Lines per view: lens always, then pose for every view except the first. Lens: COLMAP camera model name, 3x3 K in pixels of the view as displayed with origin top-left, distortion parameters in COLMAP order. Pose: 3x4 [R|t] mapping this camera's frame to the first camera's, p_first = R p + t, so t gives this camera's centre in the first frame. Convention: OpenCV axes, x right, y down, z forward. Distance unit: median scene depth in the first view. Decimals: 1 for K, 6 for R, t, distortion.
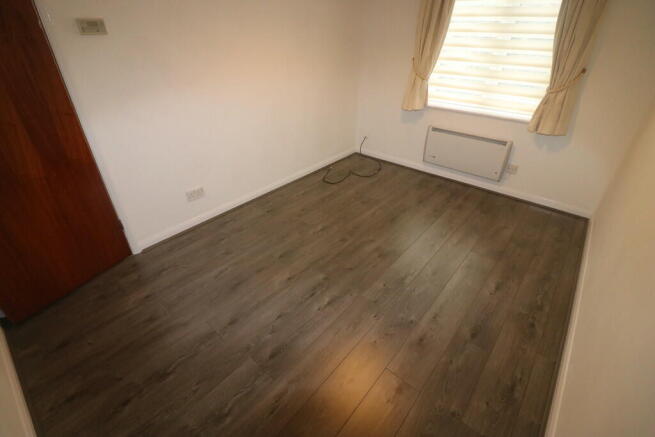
lens RADIAL K [[301.3, 0, 327.1], [0, 301.3, 217.9], [0, 0, 1]] dist [-0.001453, -0.002474]
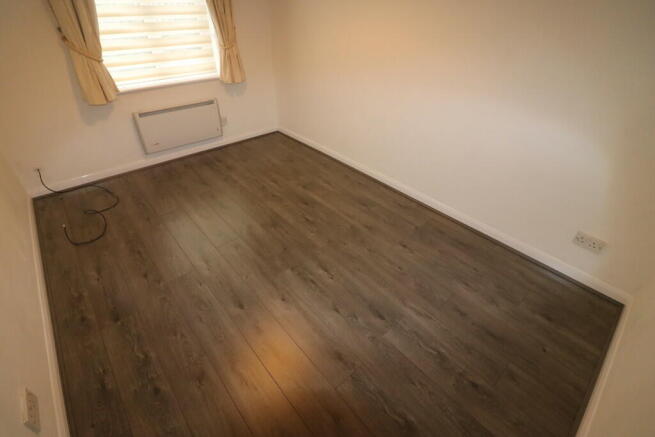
lens RADIAL K [[301.3, 0, 323.7], [0, 301.3, 212.8], [0, 0, 1]] dist [-0.001453, -0.002474]
pose [[0.145277, -0.578988, 0.802289, -0.486133], [0.518378, 0.735225, 0.436723, -0.220034], [-0.842721, 0.352443, 0.406947, 0.344161]]
